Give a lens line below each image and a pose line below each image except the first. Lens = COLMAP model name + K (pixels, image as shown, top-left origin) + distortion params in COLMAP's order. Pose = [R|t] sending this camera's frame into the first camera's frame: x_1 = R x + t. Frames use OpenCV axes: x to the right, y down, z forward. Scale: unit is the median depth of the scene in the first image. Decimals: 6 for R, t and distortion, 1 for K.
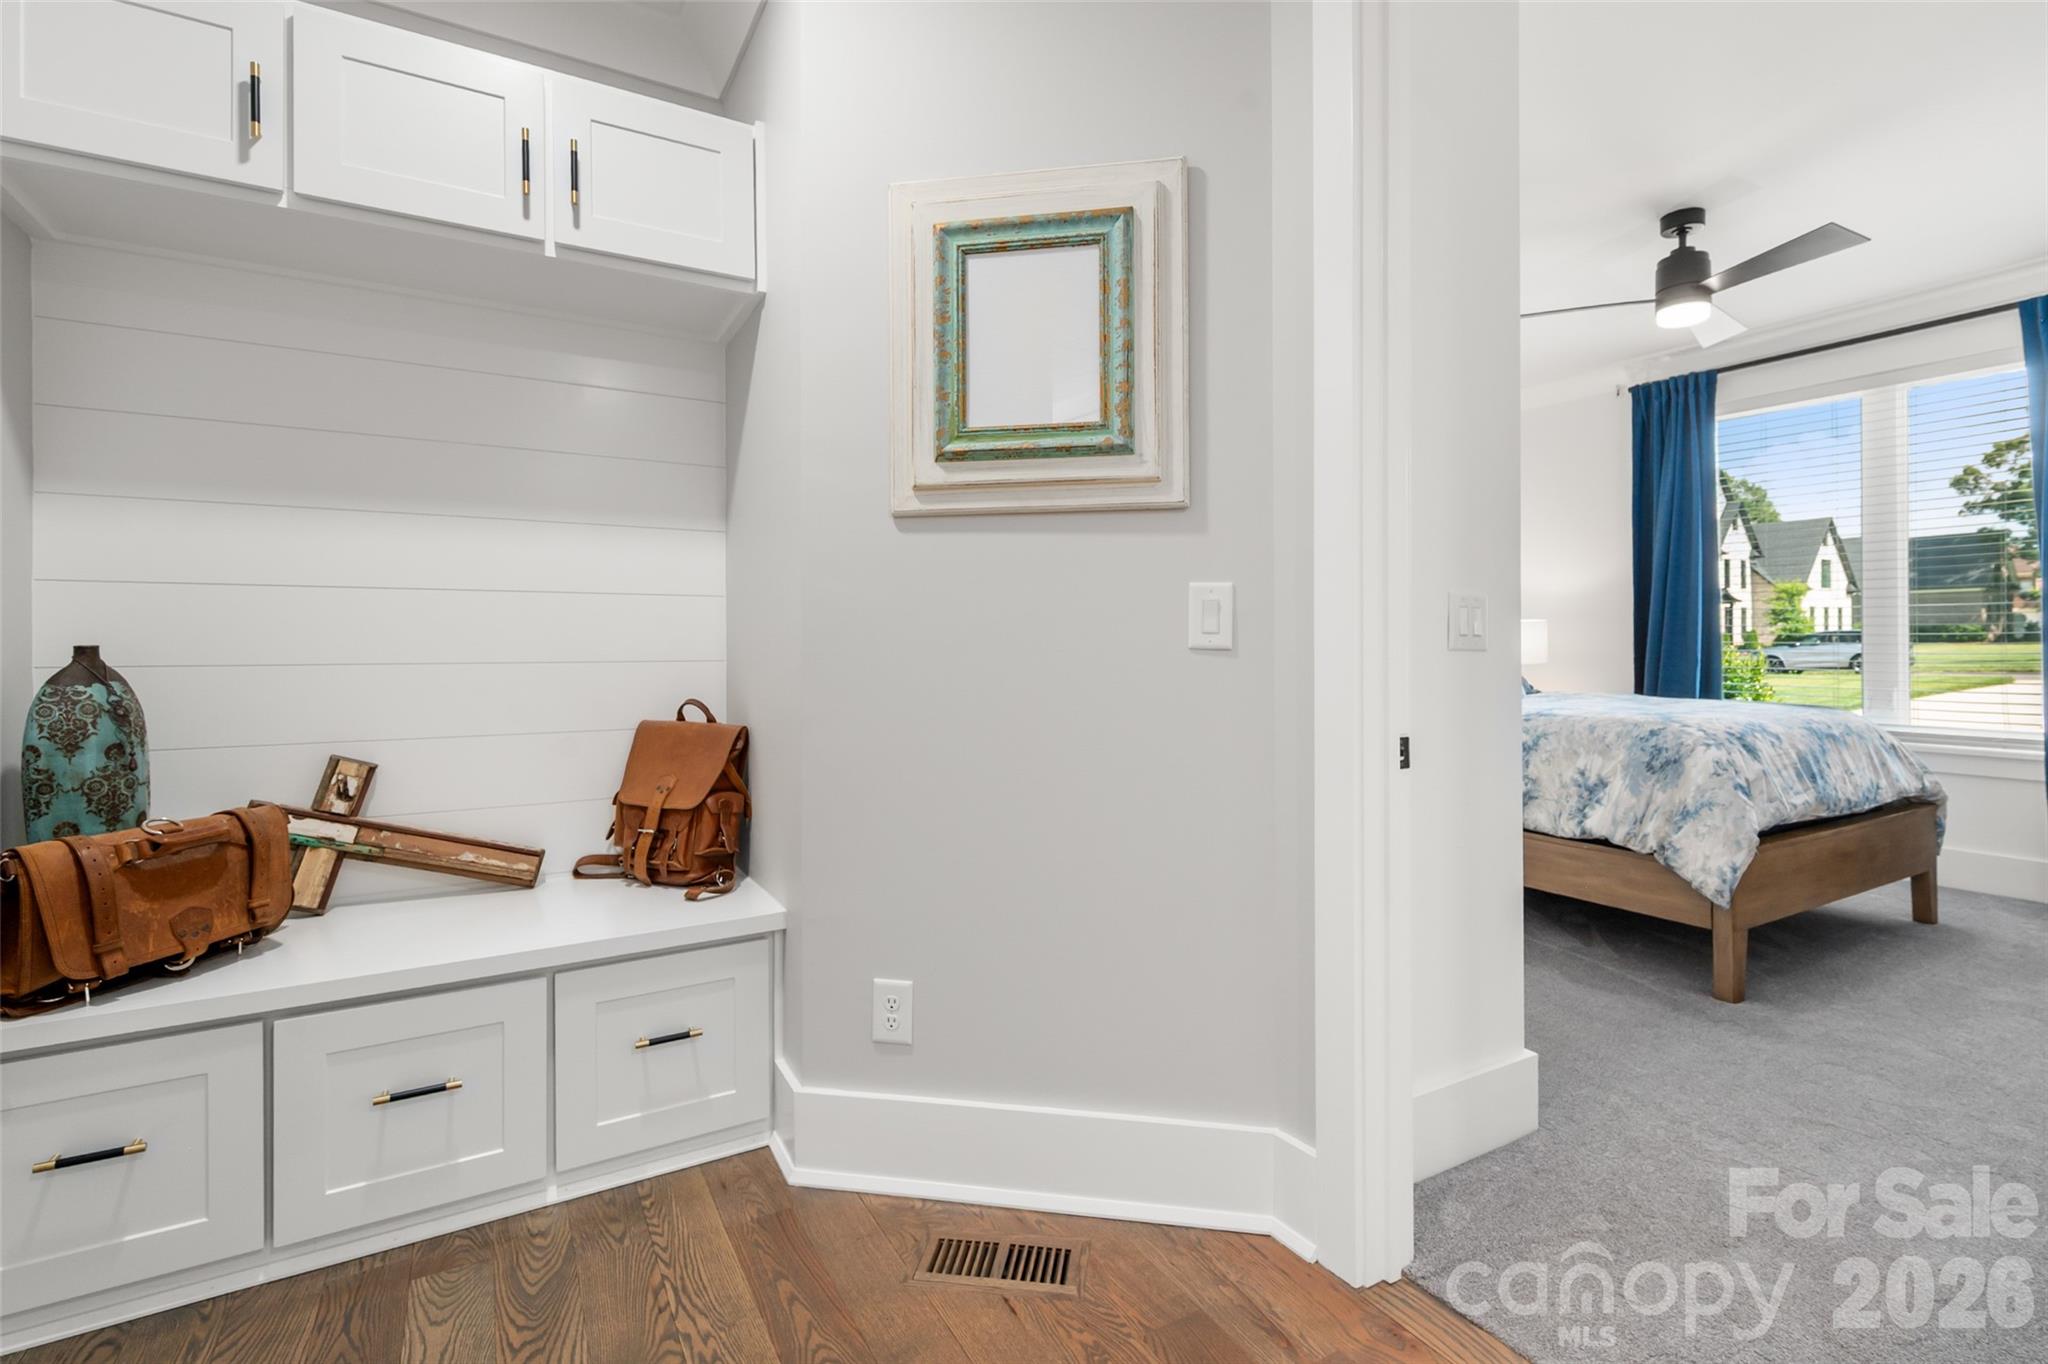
lens RADIAL K [[969.5, 0, 1016.3], [0, 969.5, 624.6], [0, 0, 1]] dist [-0.000614, 0.000142]
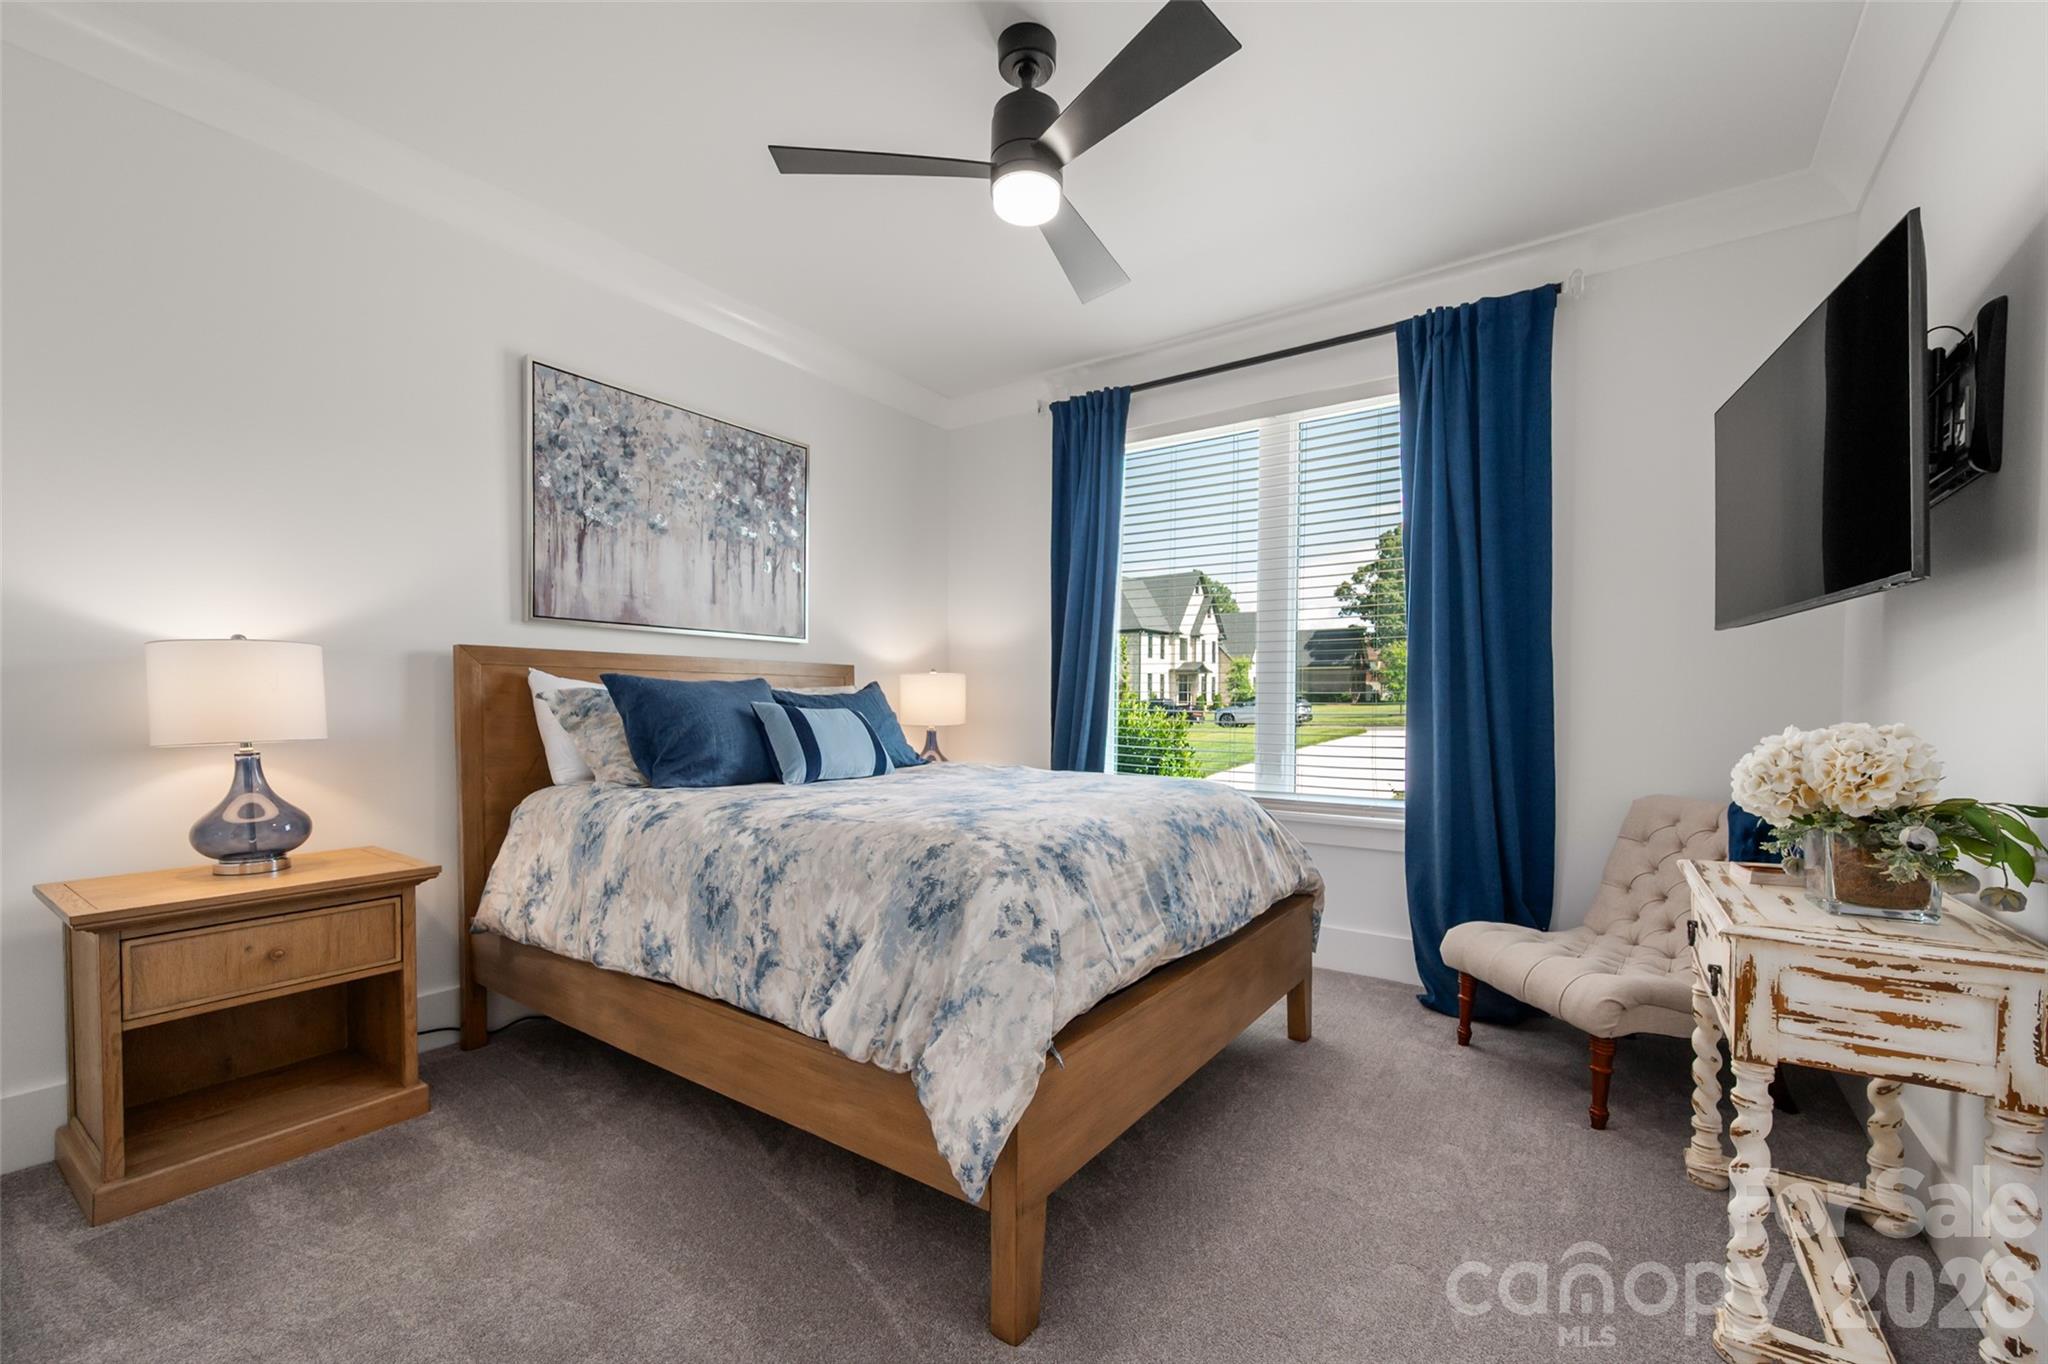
lens RADIAL K [[832.5, 0, 1028.2], [0, 832.5, 701.5], [0, 0, 1]] dist [0.006620, -0.000404]
pose [[0.914487, 0.006190, 0.404568, 0.477458], [-0.013873, 0.999775, 0.016062, 0.011372], [-0.404378, -0.020301, 0.914367, 0.491206]]
